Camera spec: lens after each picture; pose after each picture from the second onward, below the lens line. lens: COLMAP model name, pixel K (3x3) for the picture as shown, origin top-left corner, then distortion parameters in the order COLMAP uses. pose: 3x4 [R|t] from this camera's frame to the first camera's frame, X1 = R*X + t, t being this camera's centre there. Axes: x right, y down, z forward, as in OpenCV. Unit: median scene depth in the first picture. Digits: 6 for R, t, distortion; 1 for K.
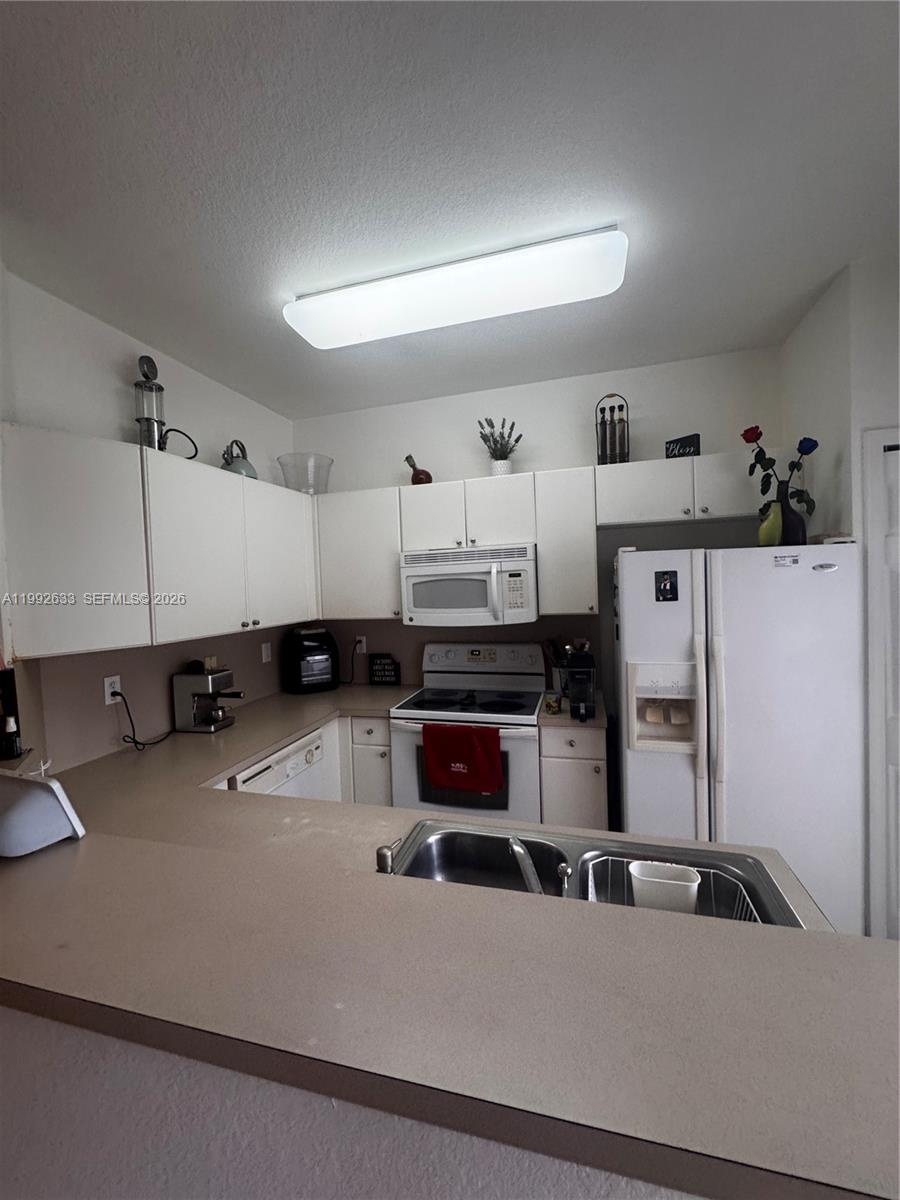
lens RADIAL K [[478.1, 0, 448.3], [0, 478.1, 598.8], [0, 0, 1]] dist [-0.002782, -0.000230]
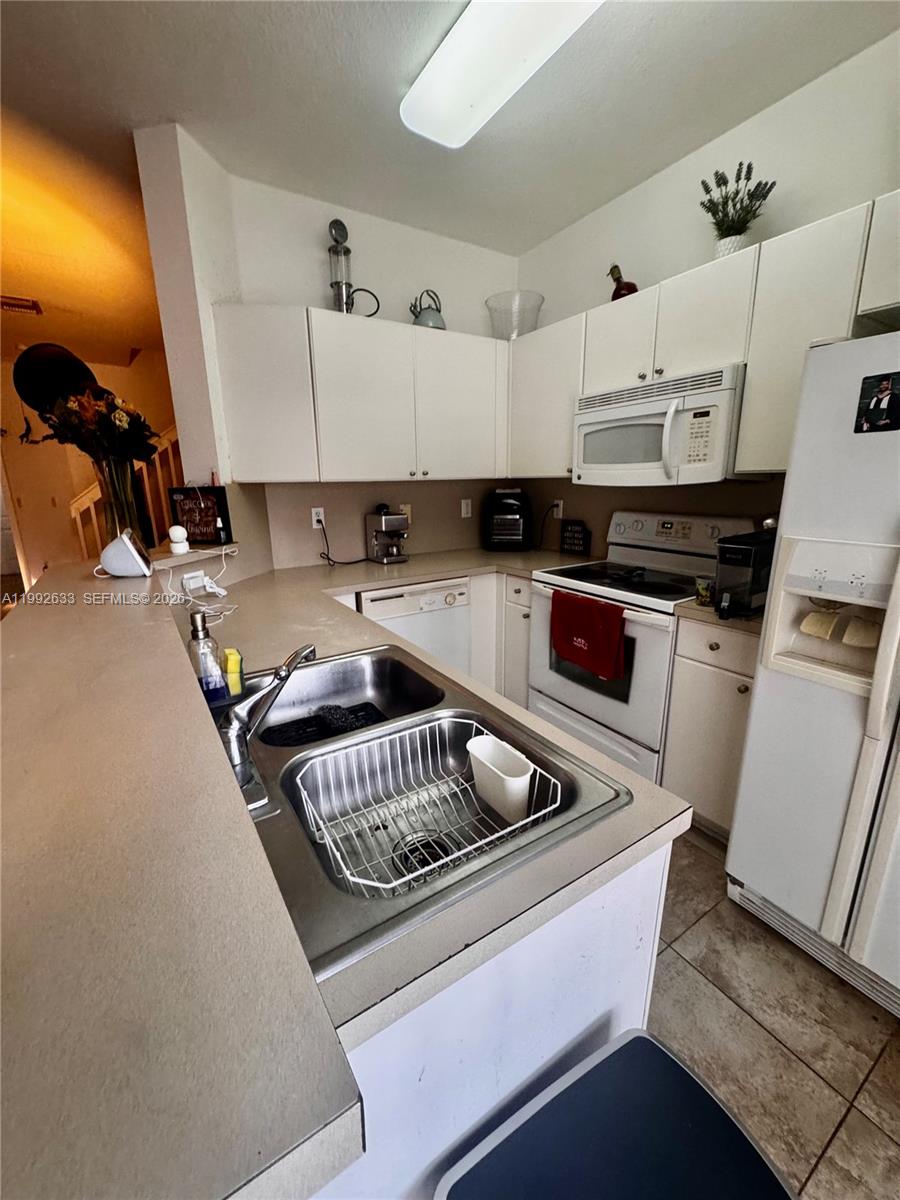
lens RADIAL K [[478.1, 0, 448.3], [0, 478.1, 598.8], [0, 0, 1]] dist [-0.002782, -0.000230]
pose [[0.751164, 0.184588, -0.633783, 0.365960], [-0.033162, 0.969448, 0.243045, 0.058627], [0.659282, -0.161549, 0.734336, 0.178748]]
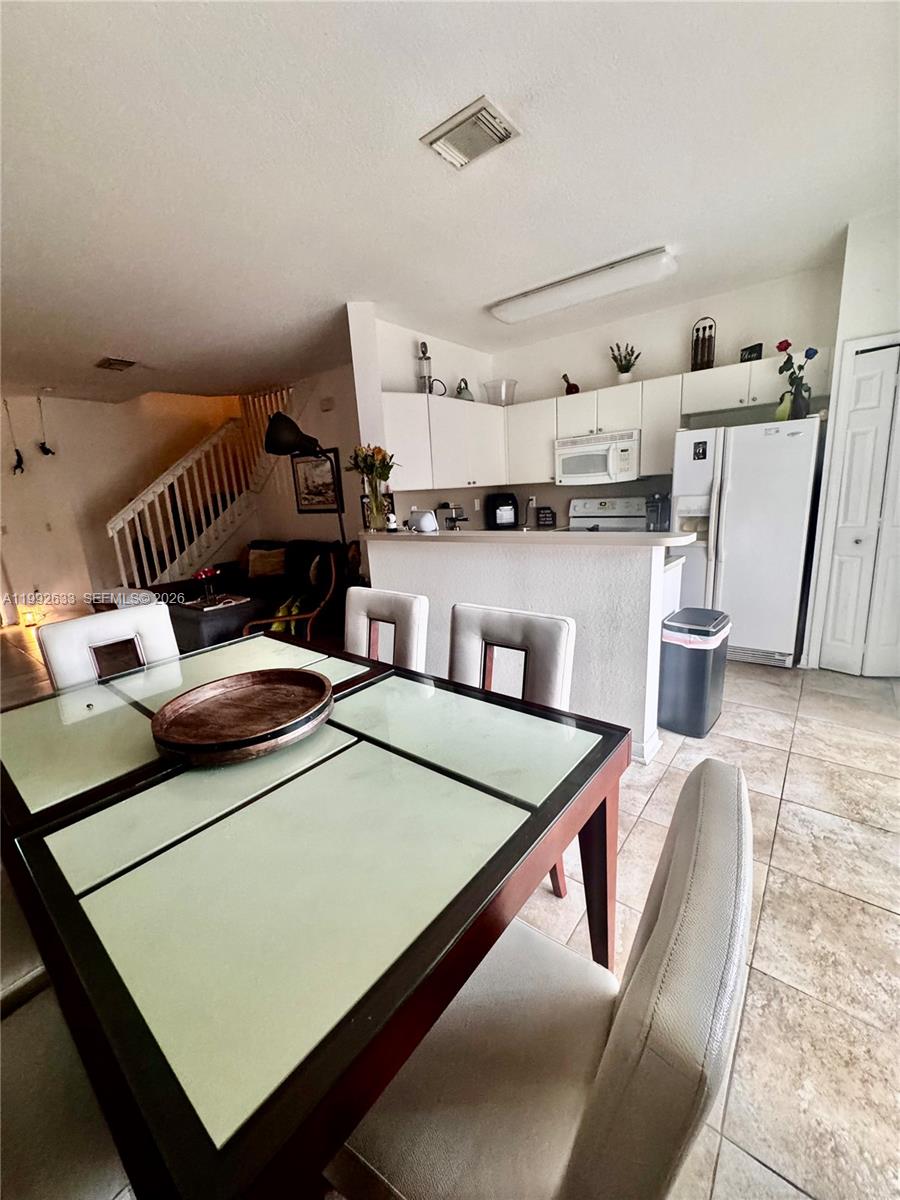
lens RADIAL K [[478.1, 0, 448.3], [0, 478.1, 598.8], [0, 0, 1]] dist [-0.002782, -0.000230]
pose [[0.926044, 0.068062, -0.371227, 0.224596], [0.011307, 0.978160, 0.207546, 0.100931], [0.377246, -0.196395, 0.905050, -0.802394]]
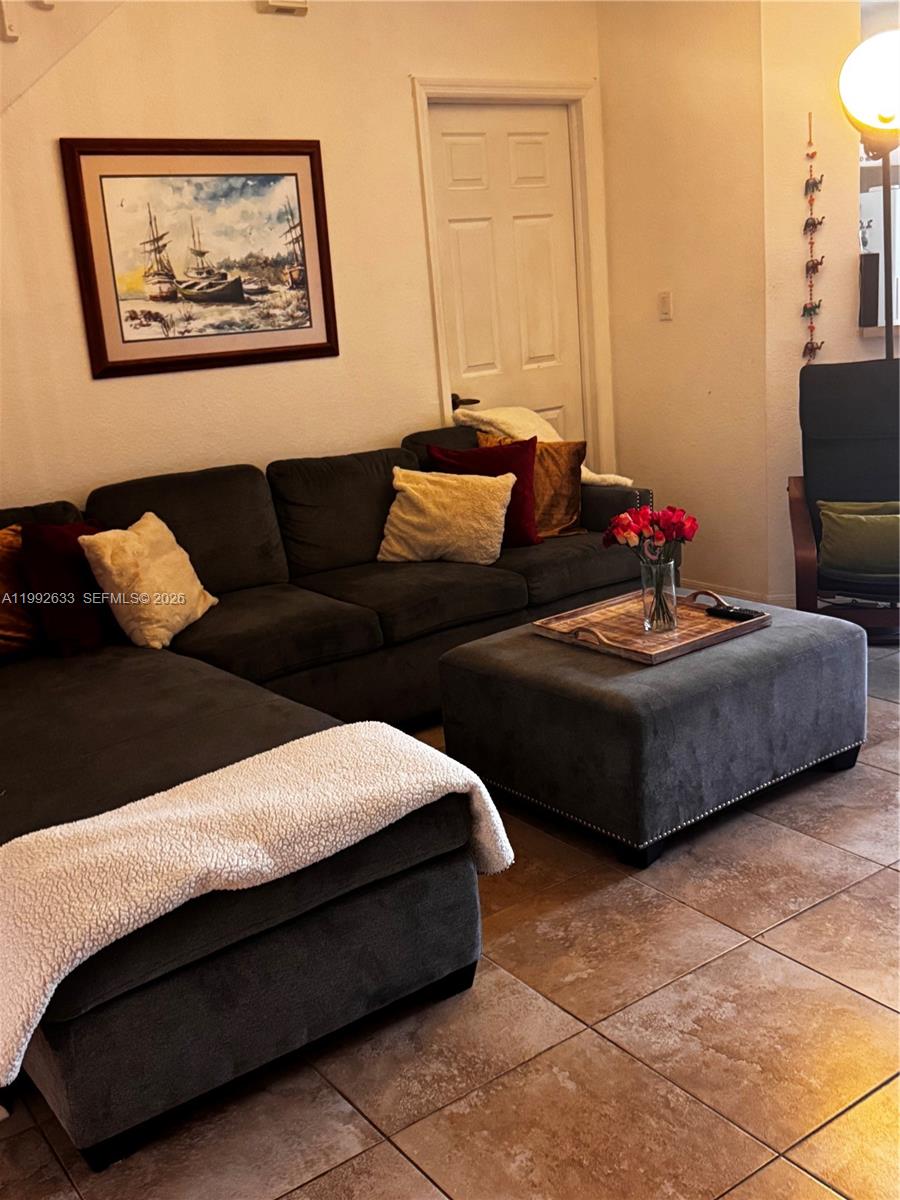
lens RADIAL K [[1180.3, 0, 440.0], [0, 1180.3, 595.2], [0, 0, 1]] dist [0.184114, -0.457194]
pose [[0.626430, -0.204410, 0.752198, -2.391543], [0.084708, 0.977140, 0.194993, 0.182105], [-0.774862, -0.058432, 0.629425, -0.115110]]
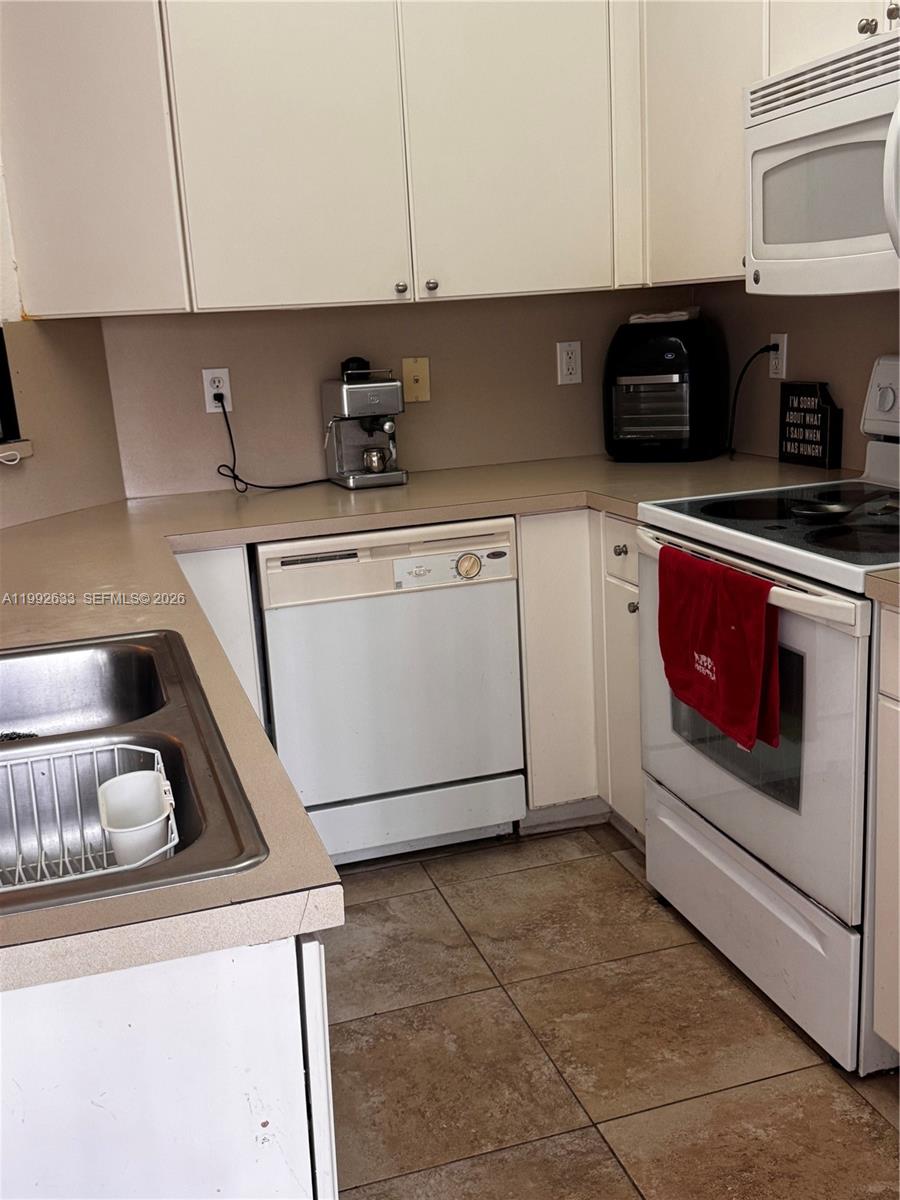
lens RADIAL K [[1186.9, 0, 450.0], [0, 1186.9, 600.0], [0, 0, 1]] dist [0.195708, -0.434593]
pose [[0.555498, 0.201988, -0.806612, 0.640050], [0.008341, 0.968645, 0.248307, 0.054536], [0.831476, -0.144662, 0.536396, 0.293883]]
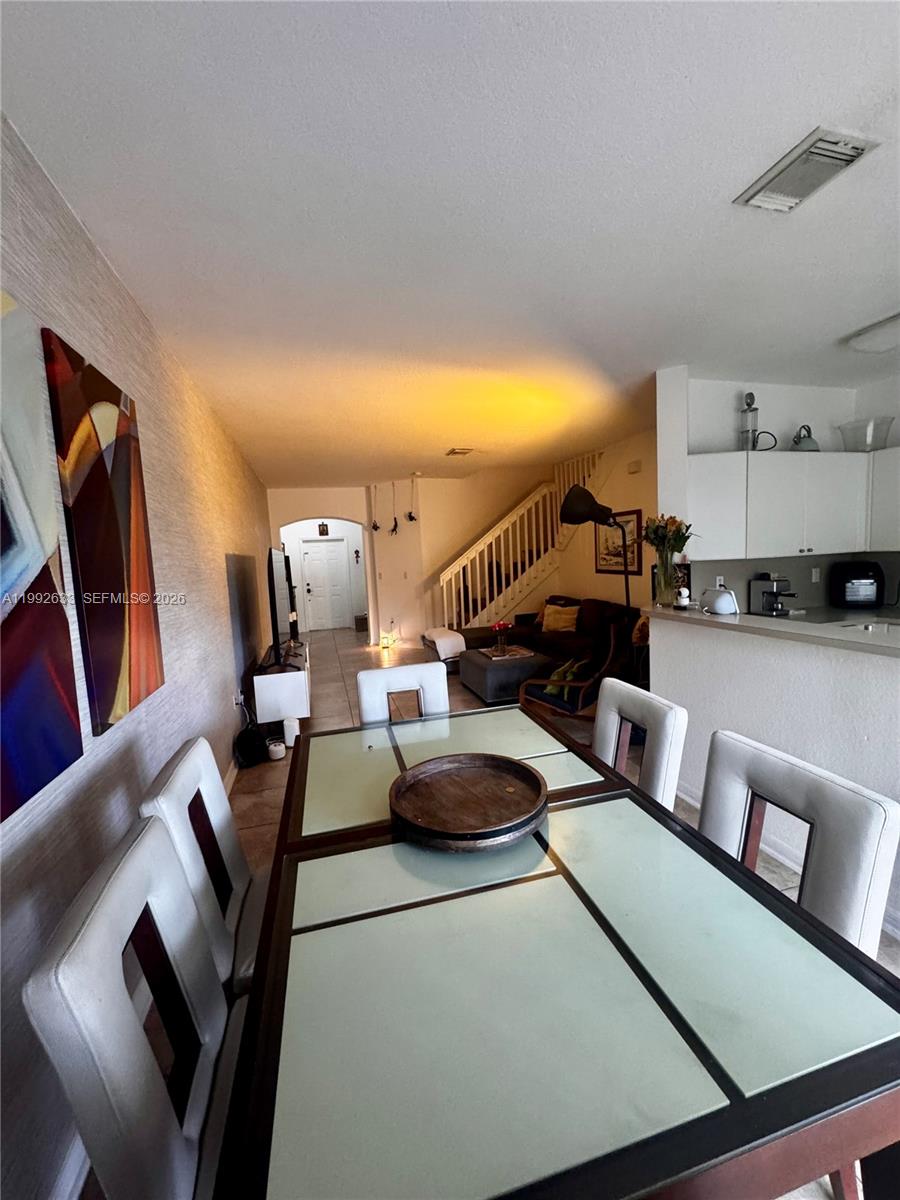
lens RADIAL K [[478.1, 0, 448.3], [0, 478.1, 598.8], [0, 0, 1]] dist [-0.002782, -0.000230]
pose [[0.524913, 0.092940, -0.846067, 0.273001], [-0.000533, 0.994056, 0.108866, 0.037101], [0.851156, -0.056694, 0.521842, -0.730261]]
